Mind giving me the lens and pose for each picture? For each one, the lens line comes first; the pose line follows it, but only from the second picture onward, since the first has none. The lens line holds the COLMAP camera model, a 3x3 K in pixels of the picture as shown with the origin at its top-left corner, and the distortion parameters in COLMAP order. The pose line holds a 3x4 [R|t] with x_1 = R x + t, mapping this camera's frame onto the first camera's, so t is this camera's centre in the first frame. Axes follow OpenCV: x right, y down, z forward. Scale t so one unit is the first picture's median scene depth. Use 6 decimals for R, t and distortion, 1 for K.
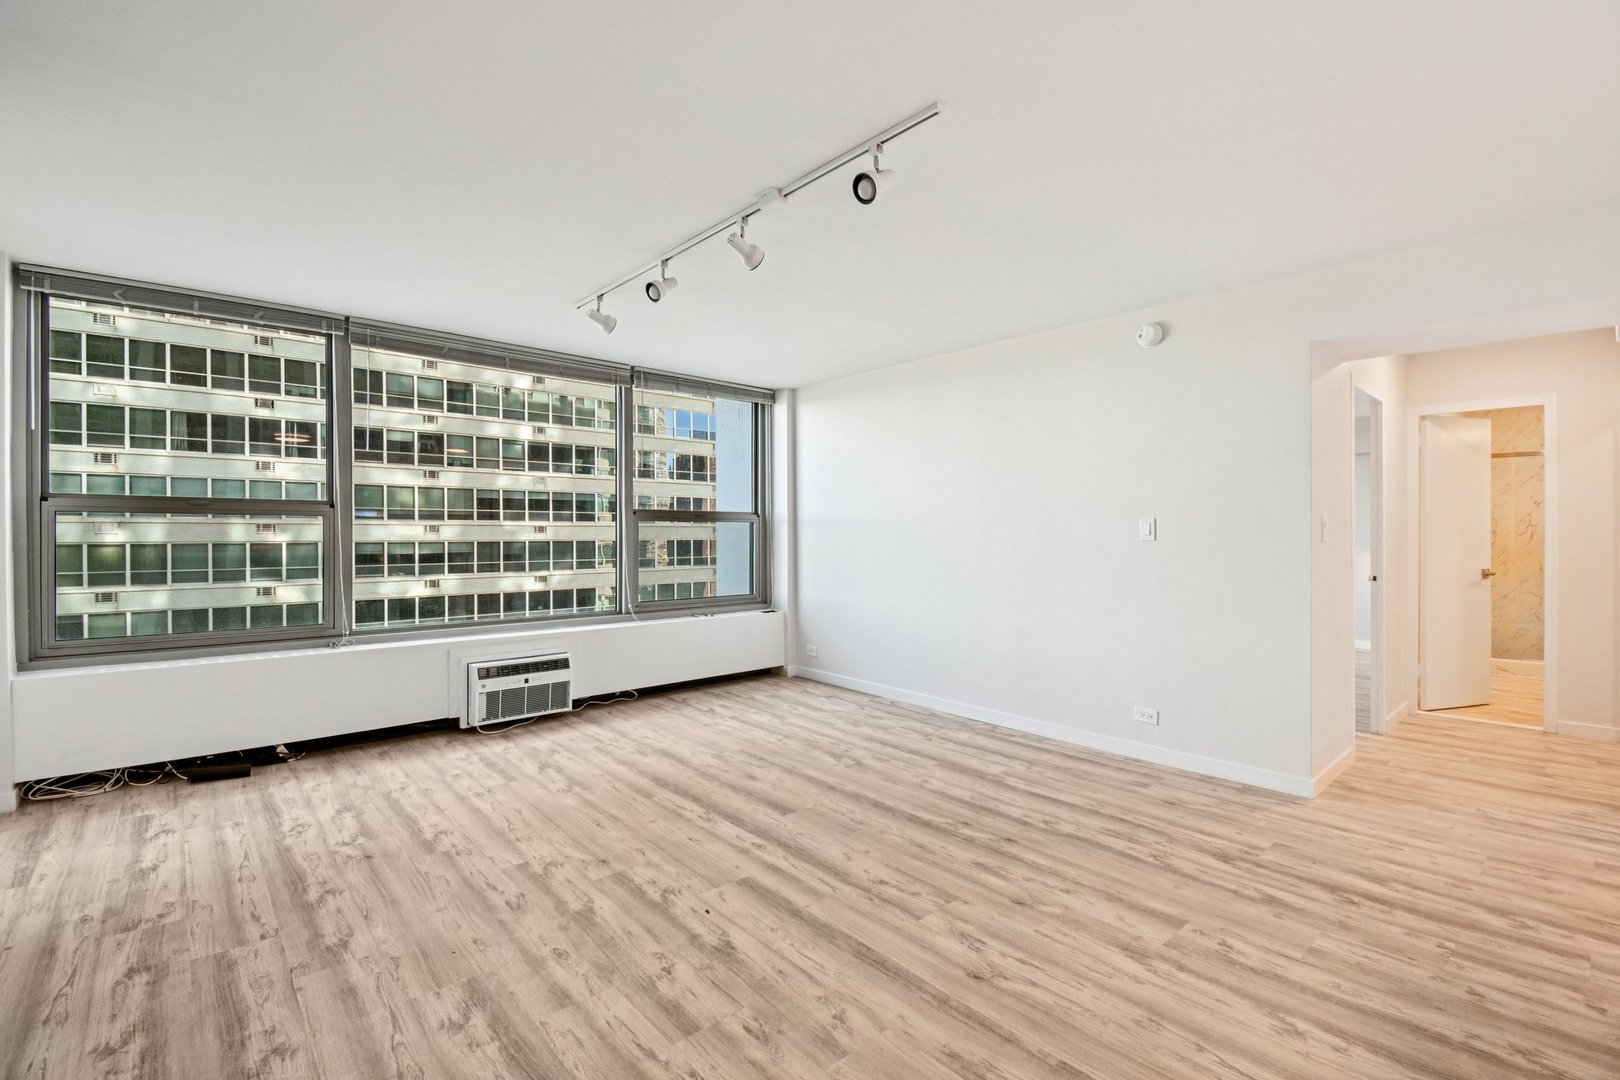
lens RADIAL K [[728.5, 0, 796.6], [0, 728.5, 524.3], [0, 0, 1]] dist [0.005726, -0.019014]
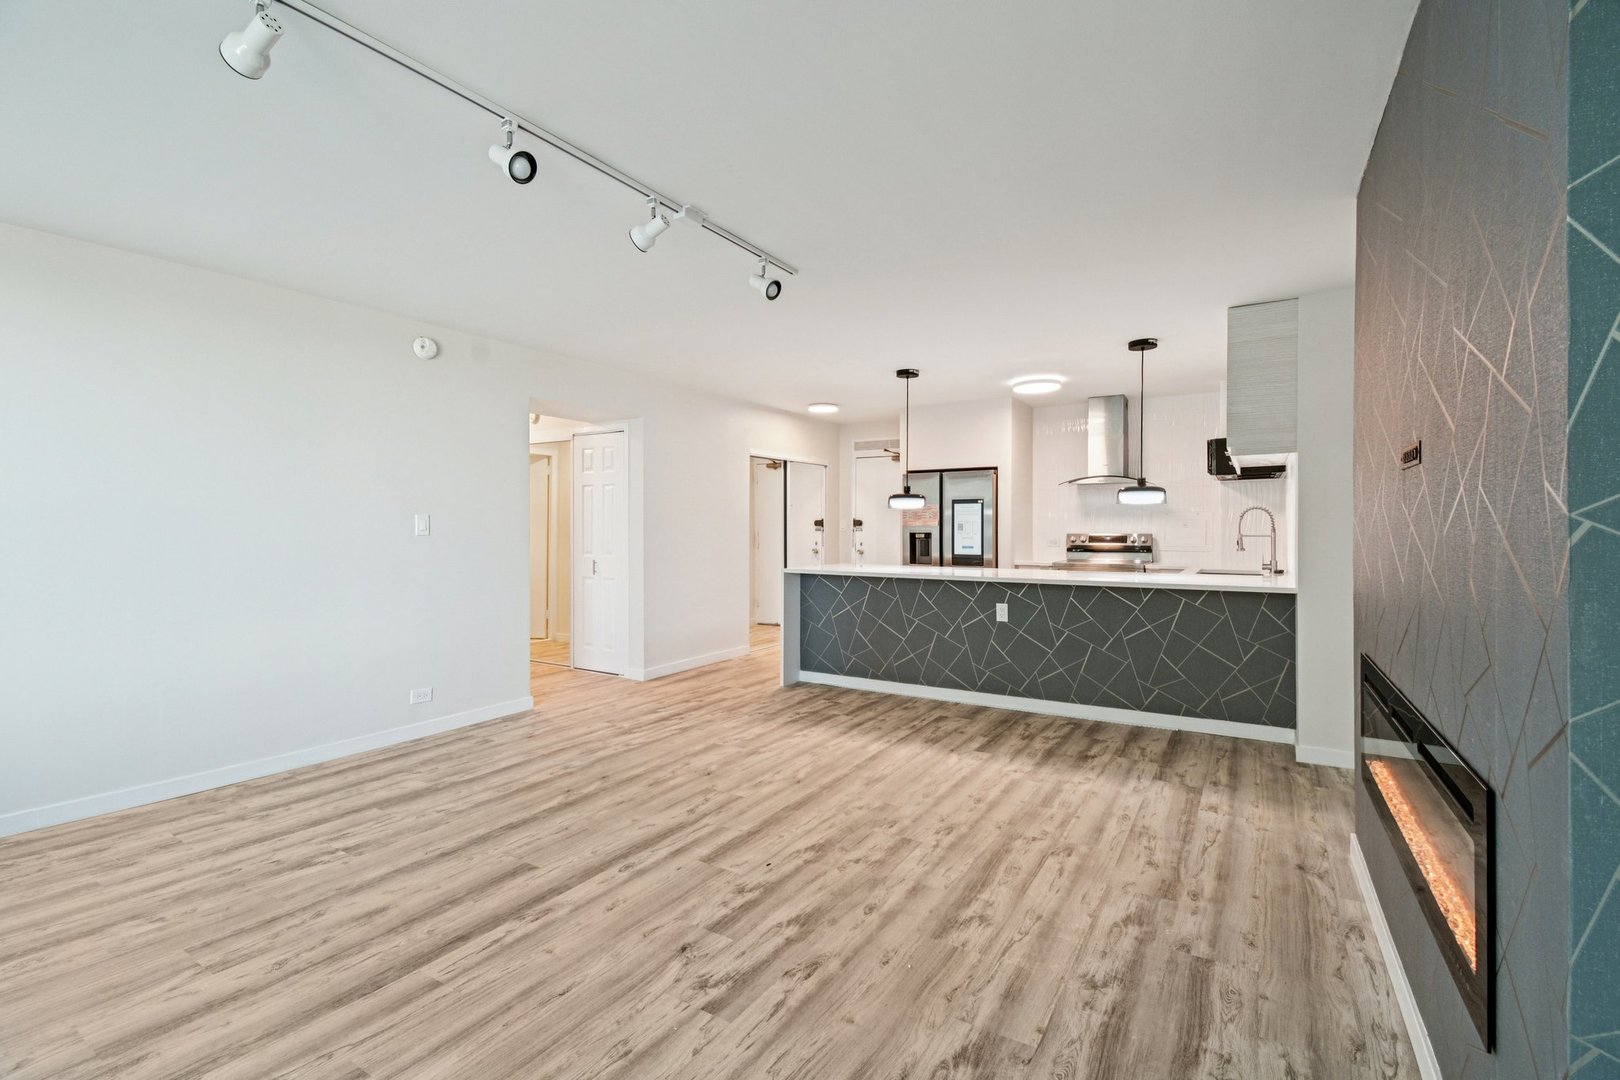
lens RADIAL K [[728.5, 0, 807.7], [0, 728.5, 535.6], [0, 0, 1]] dist [0.005726, -0.019014]
pose [[-0.303045, -0.012429, 0.952895, -1.026751], [-0.008697, 0.999909, 0.010276, 0.006908], [-0.952937, -0.005173, -0.303125, 1.089743]]
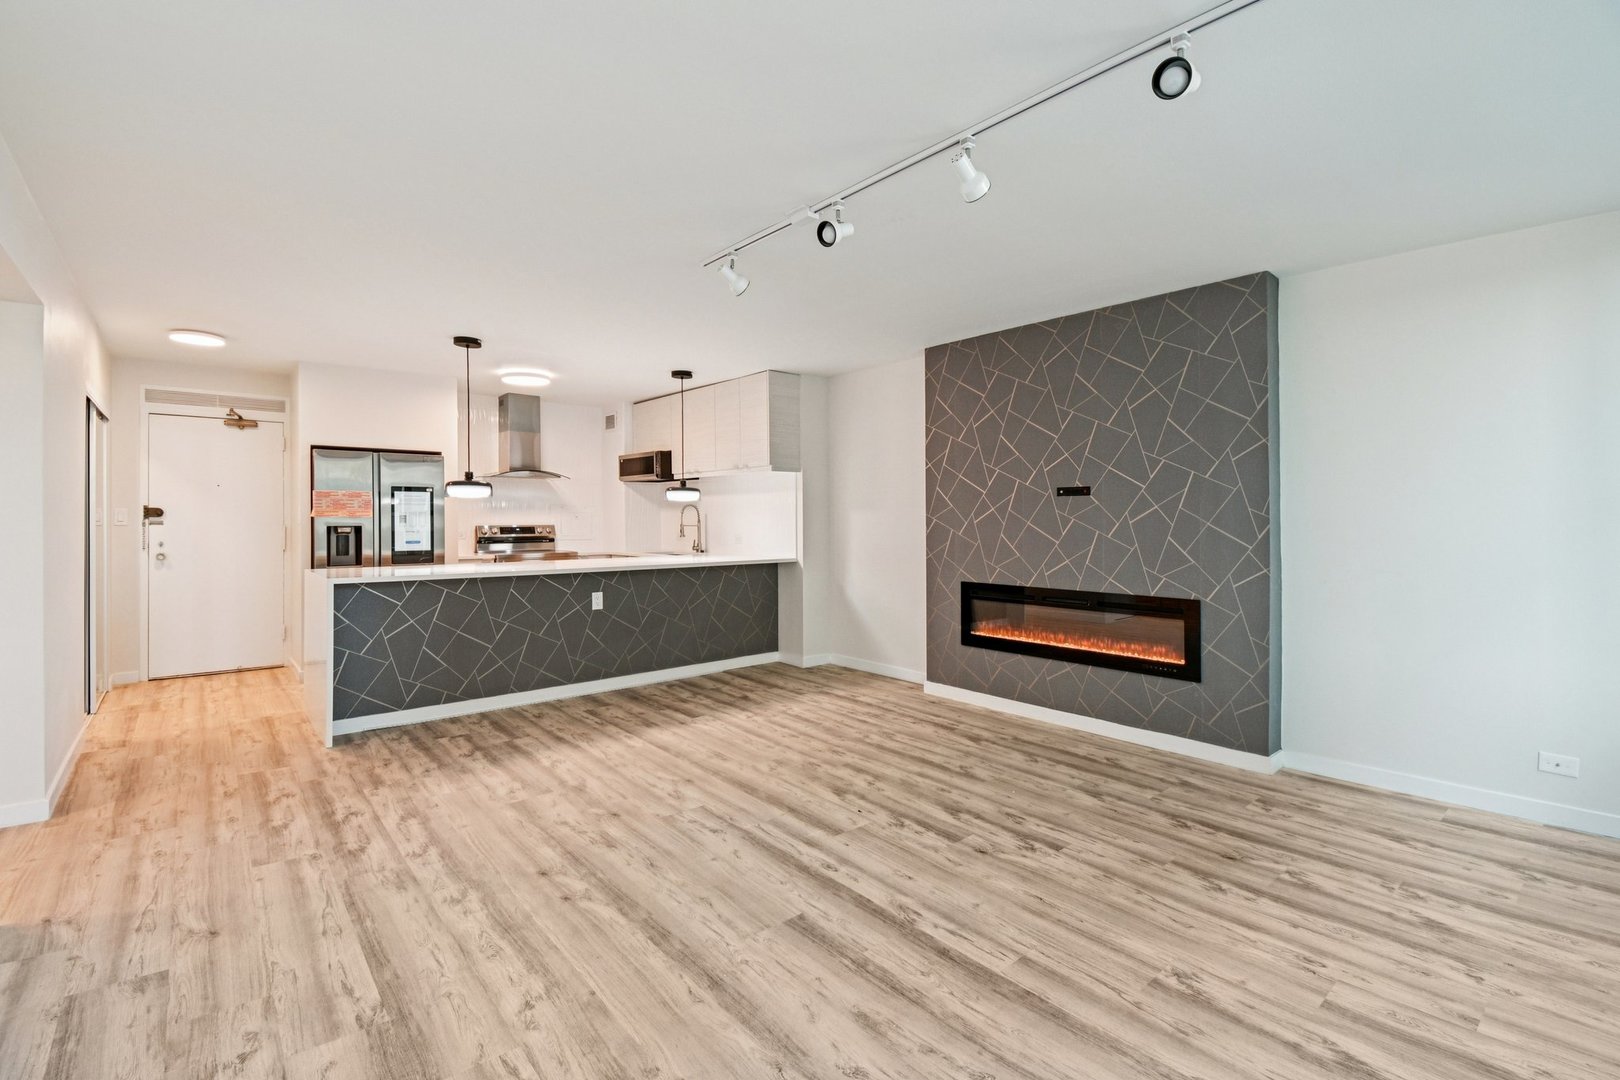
lens RADIAL K [[728.5, 0, 824.8], [0, 728.5, 510.9], [0, 0, 1]] dist [0.005726, -0.019014]
pose [[-0.999874, -0.003121, -0.015582, -0.031099], [-0.002800, 0.999784, -0.020599, 0.015477], [0.015643, -0.020553, -0.999666, 1.964249]]
